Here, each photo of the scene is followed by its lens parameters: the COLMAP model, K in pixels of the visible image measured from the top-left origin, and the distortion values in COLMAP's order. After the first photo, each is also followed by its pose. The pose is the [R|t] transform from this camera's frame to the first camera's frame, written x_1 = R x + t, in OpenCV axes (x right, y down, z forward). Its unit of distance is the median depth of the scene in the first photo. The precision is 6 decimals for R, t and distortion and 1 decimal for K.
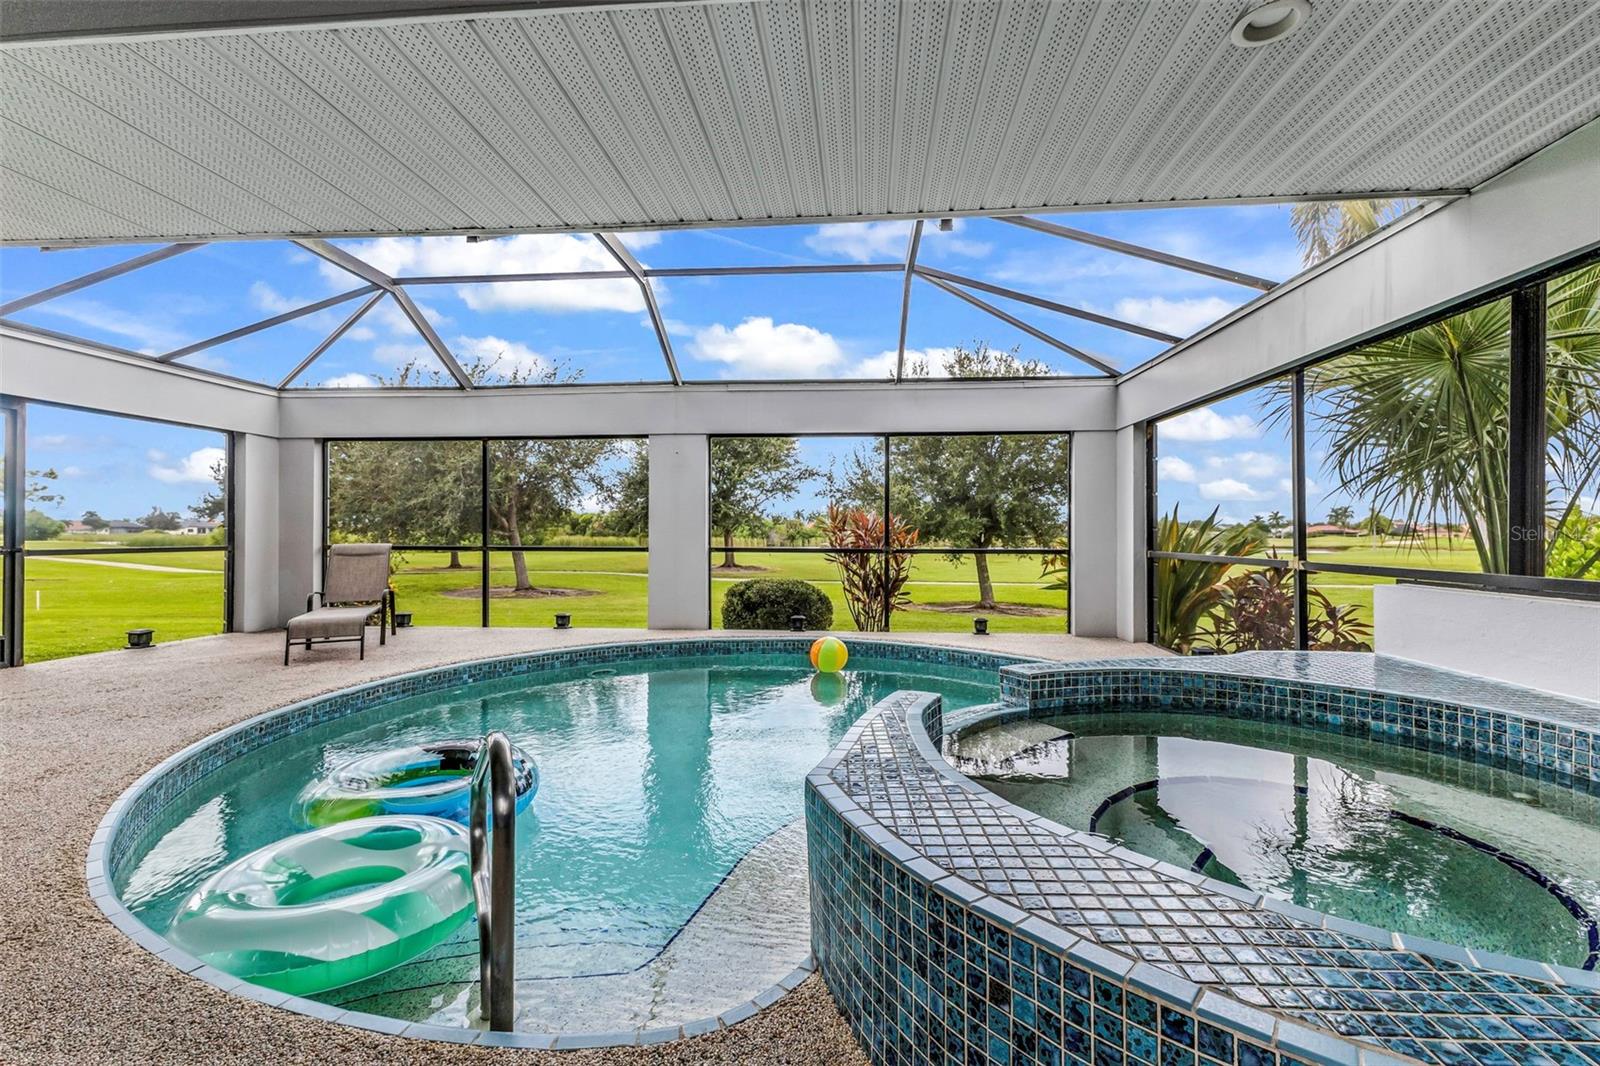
lens RADIAL K [[697.6, 0, 800.6], [0, 697.6, 525.9], [0, 0, 1]] dist [0.012887, -0.004972]
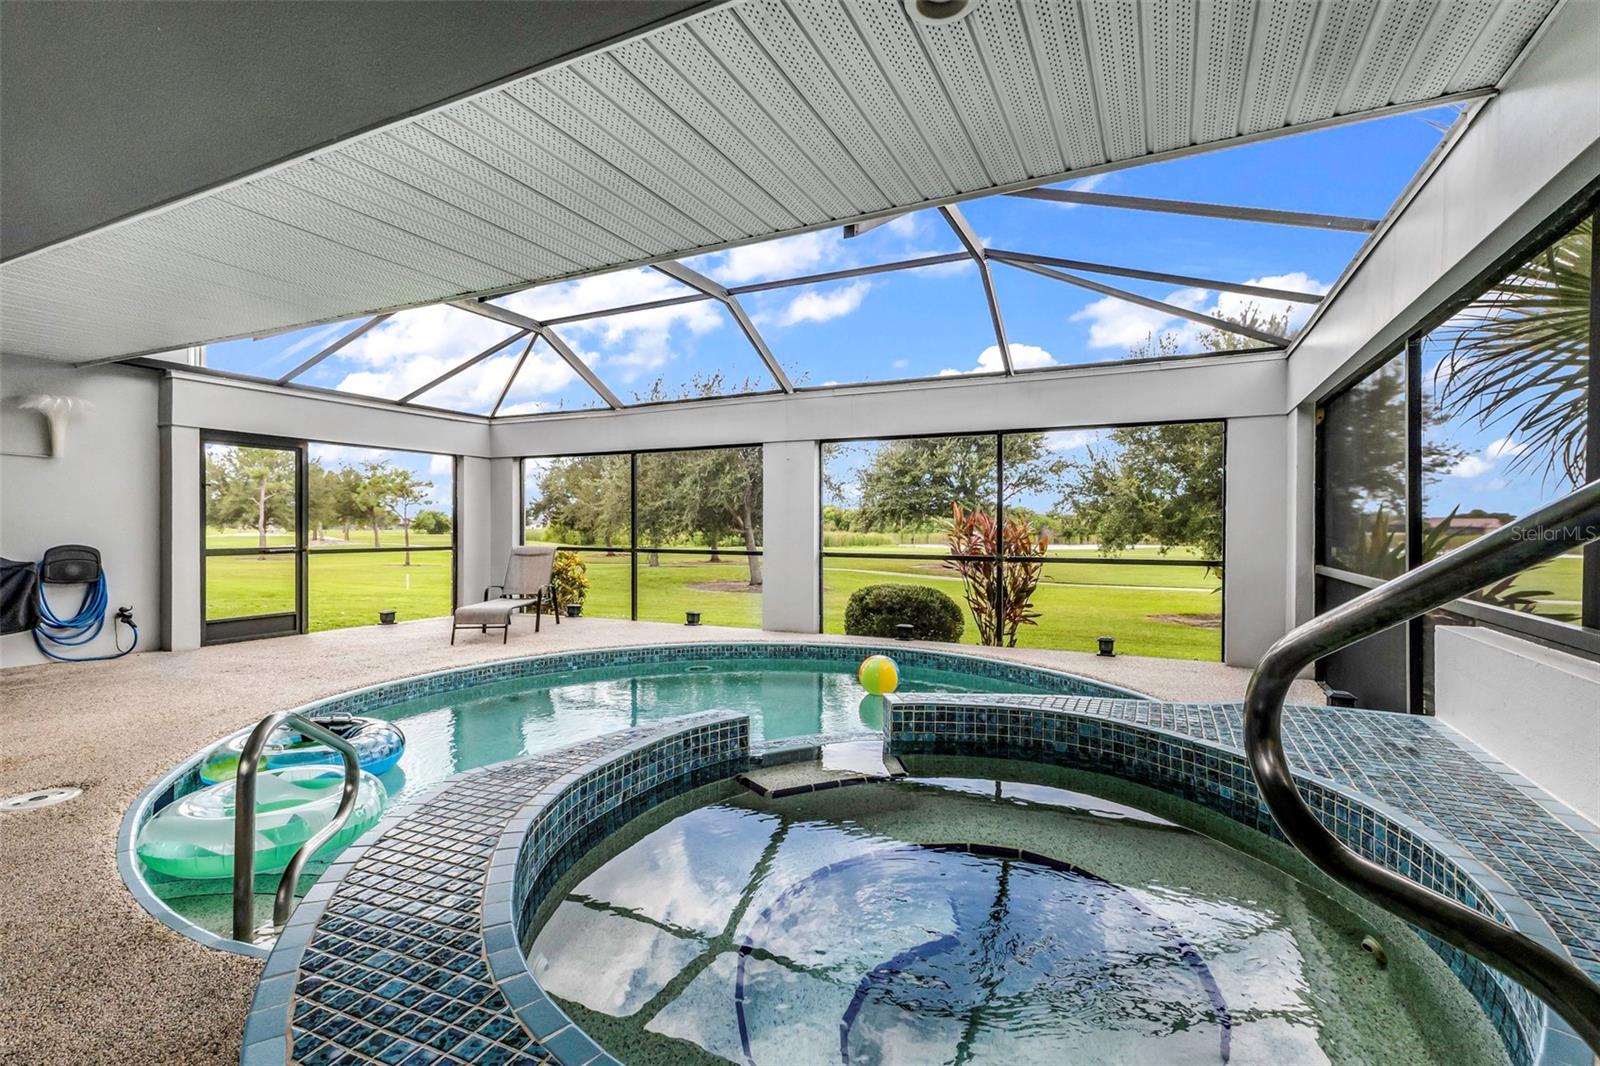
lens RADIAL K [[723.8, 0, 800.0], [0, 723.8, 533.0], [0, 0, 1]] dist [0.005163, 0.000078]
pose [[0.932561, 0.003682, -0.360994, 0.262566], [0.002093, 0.999876, 0.015607, -0.016260], [0.361006, -0.015310, 0.932438, 0.020616]]
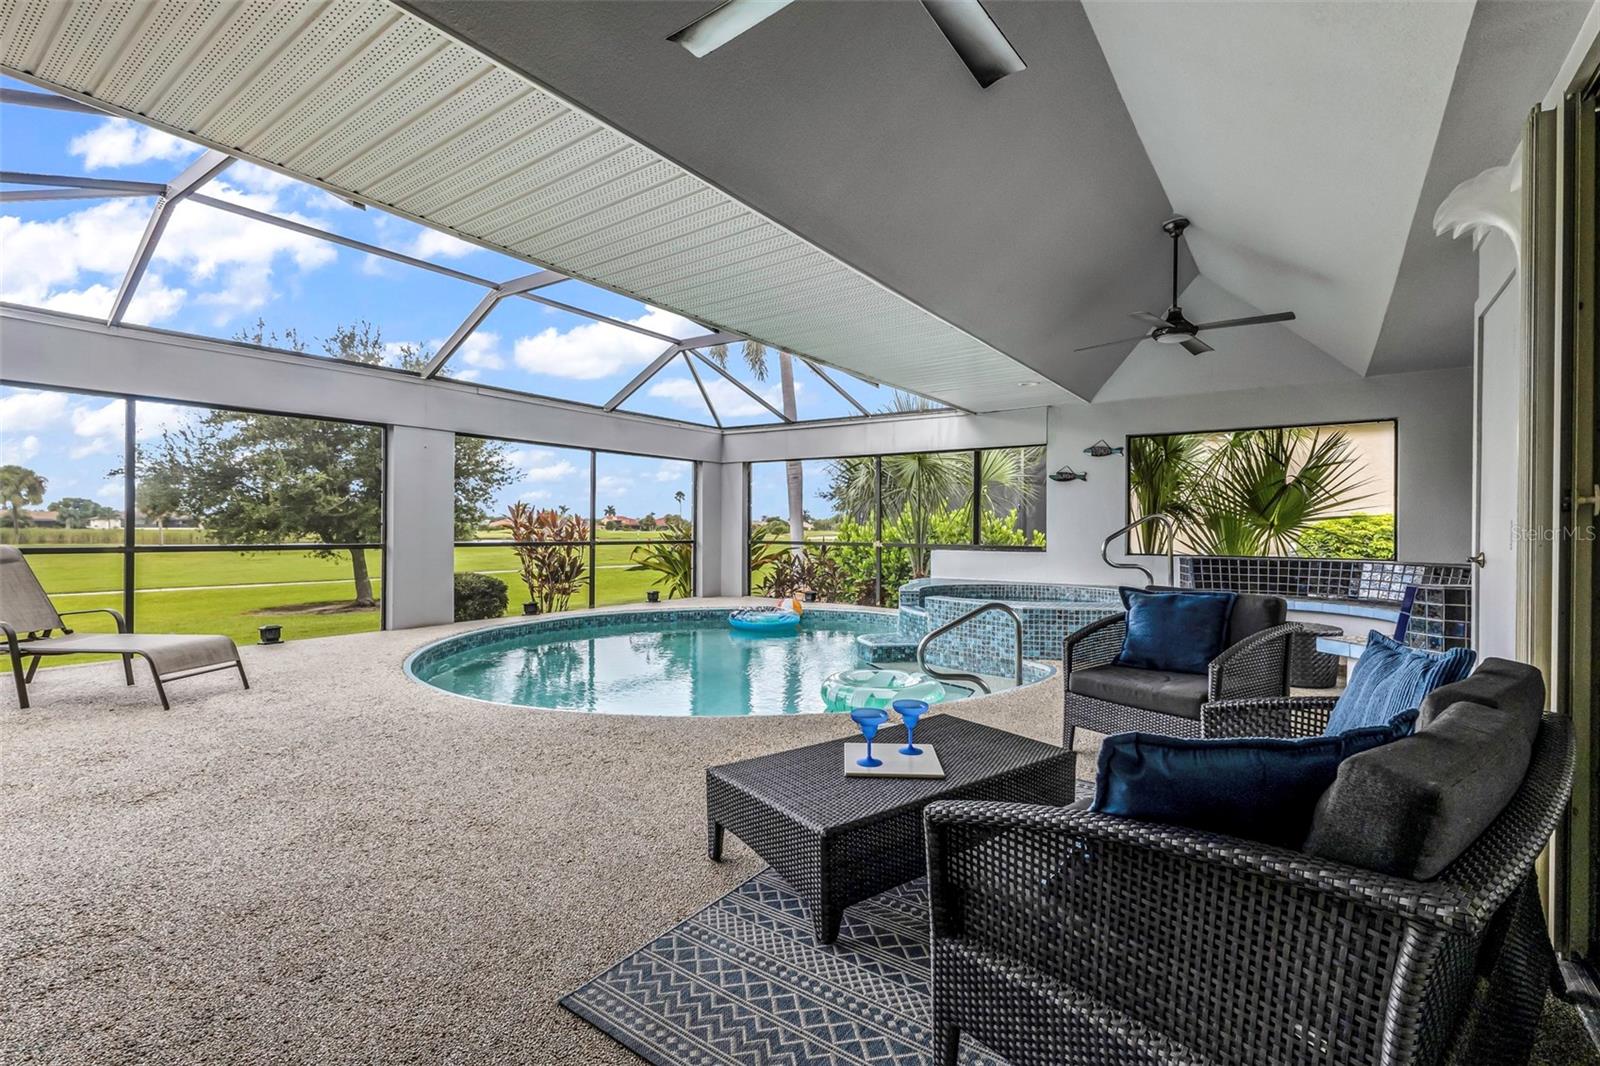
lens RADIAL K [[700.1, 0, 797.6], [0, 700.1, 527.8], [0, 0, 1]] dist [0.013981, 0.004078]
pose [[0.493765, 0.001382, 0.869595, -0.915501], [-0.013483, 0.999891, 0.006066, -0.005378], [-0.869491, -0.014720, 0.493729, 0.095114]]
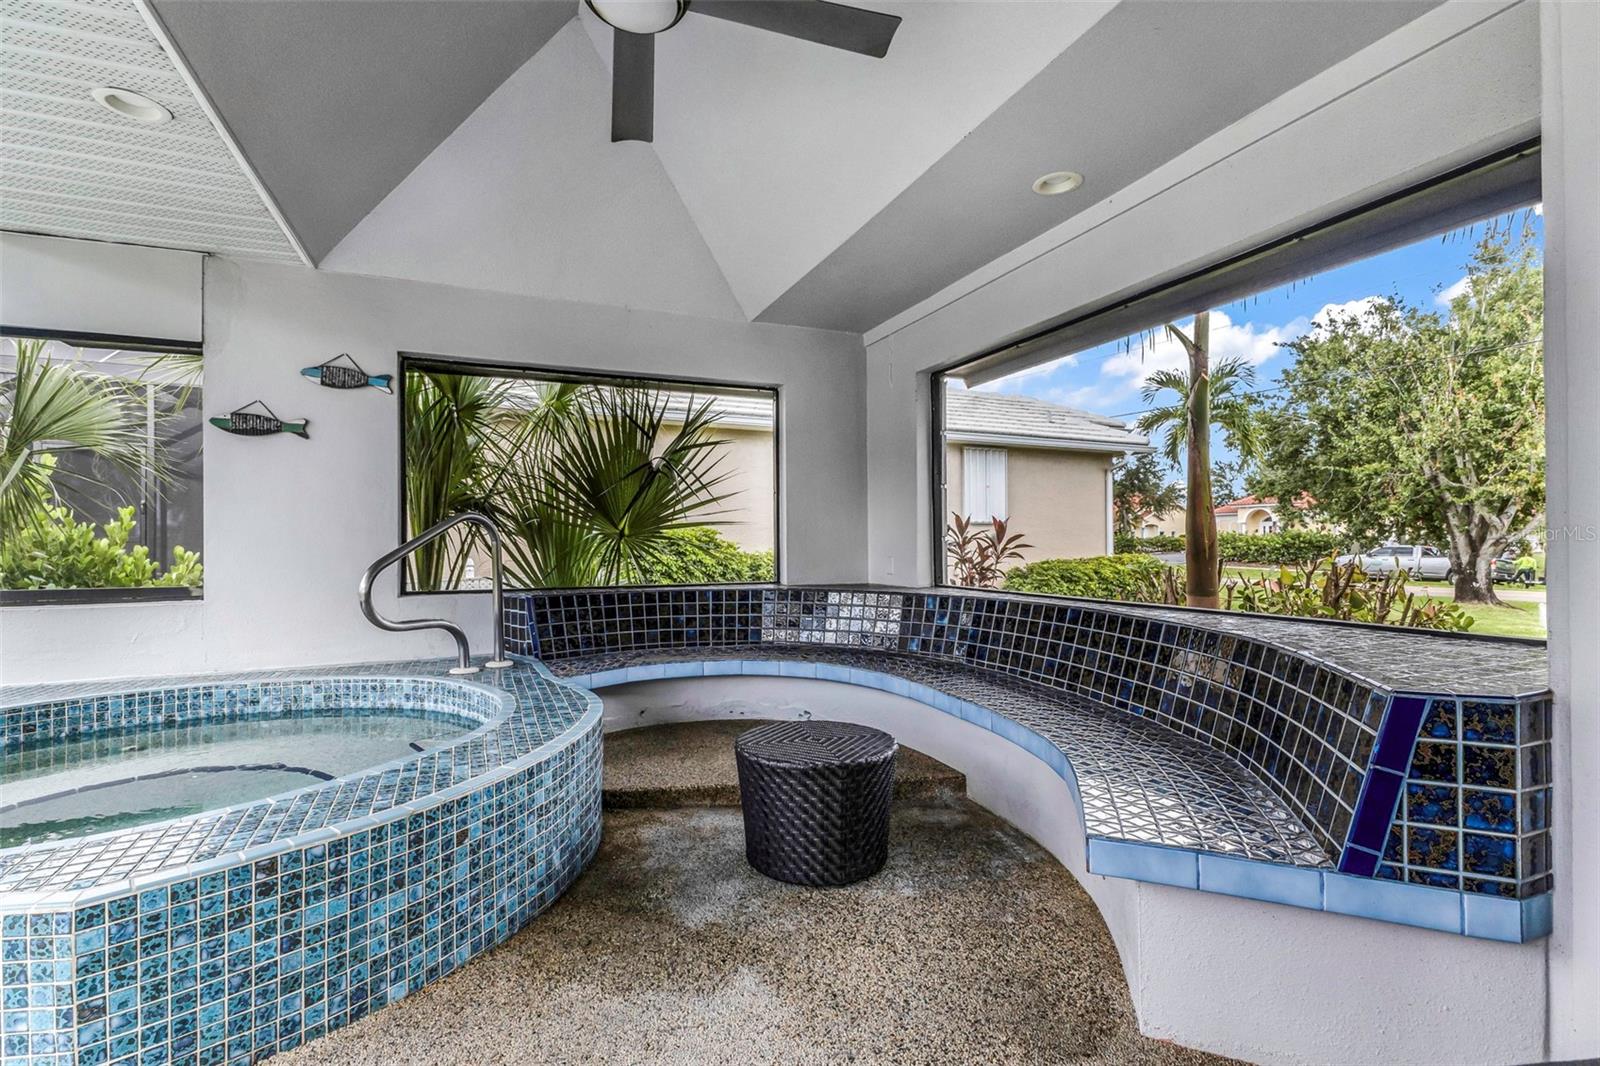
lens RADIAL K [[723.8, 0, 800.0], [0, 723.8, 533.0], [0, 0, 1]] dist [0.005163, 0.000078]
pose [[-0.470377, 0.010701, 0.882401, -0.277022], [-0.005205, 0.999875, -0.014900, -0.004883], [-0.882450, -0.011601, -0.470263, 0.190998]]
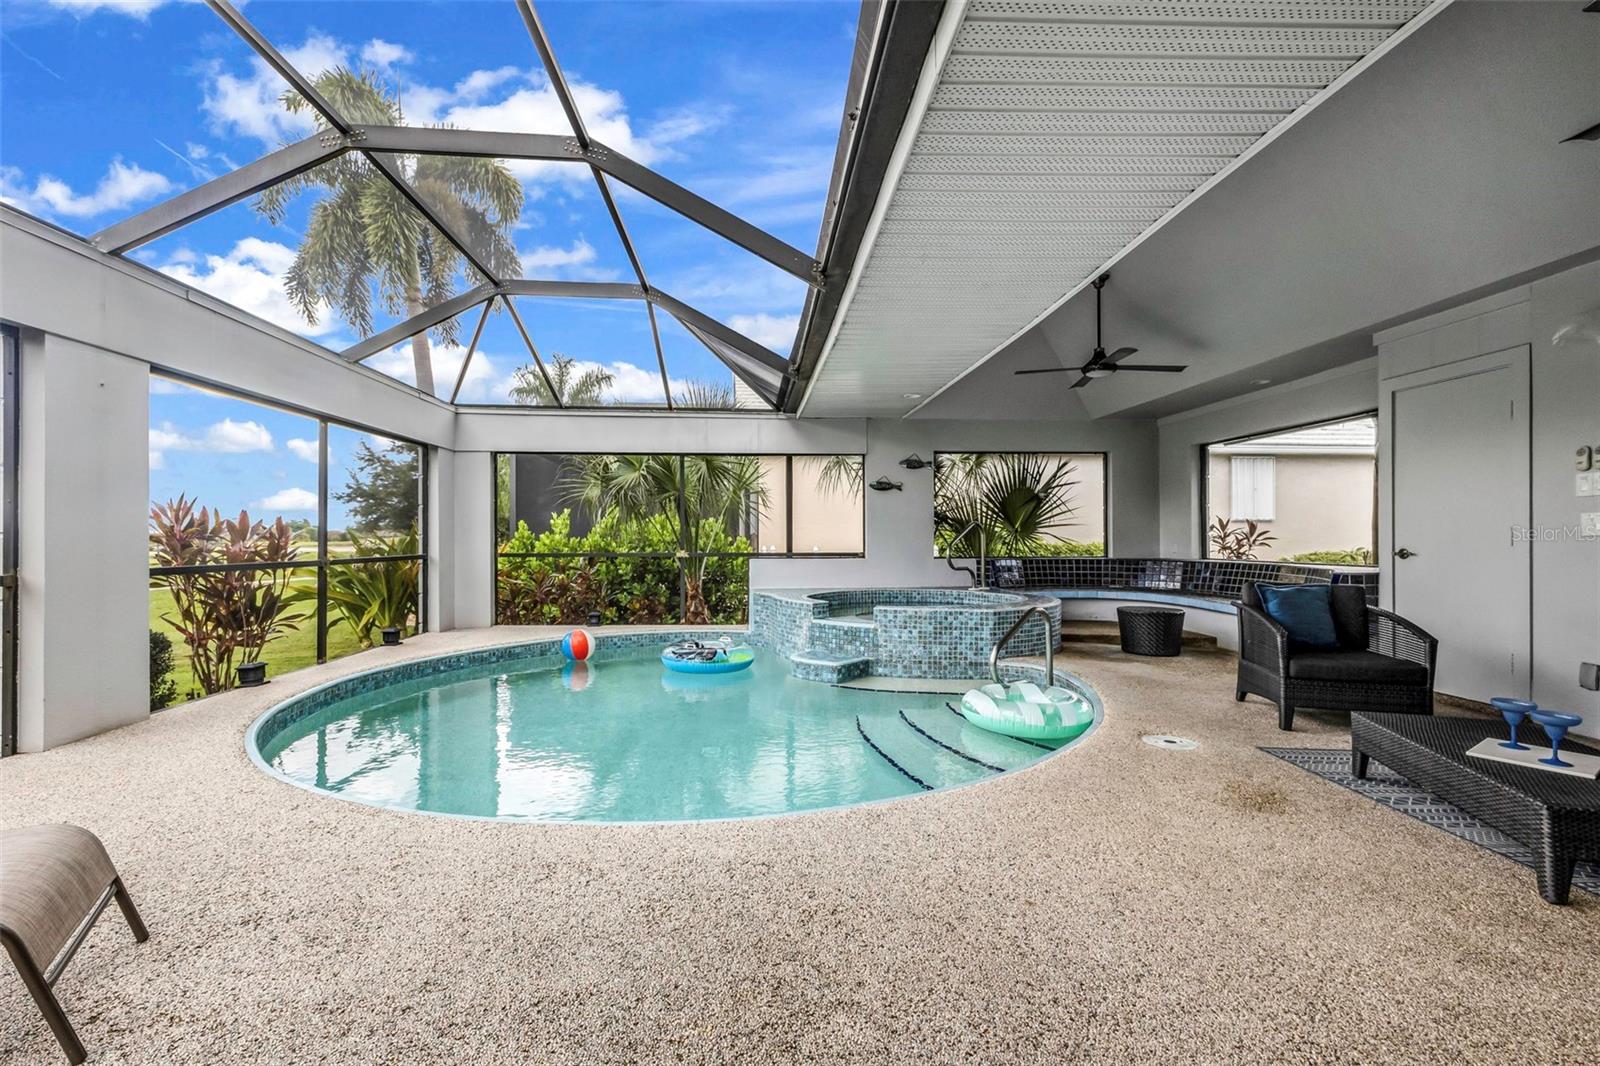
lens RADIAL K [[723.5, 0, 783.0], [0, 723.5, 537.3], [0, 0, 1]] dist [0.001422, 0.000544]
pose [[-0.145577, -0.002885, 0.989343, -0.916712], [-0.008313, 0.999964, 0.001692, 0.000639], [-0.989312, -0.007978, -0.145595, 0.696299]]
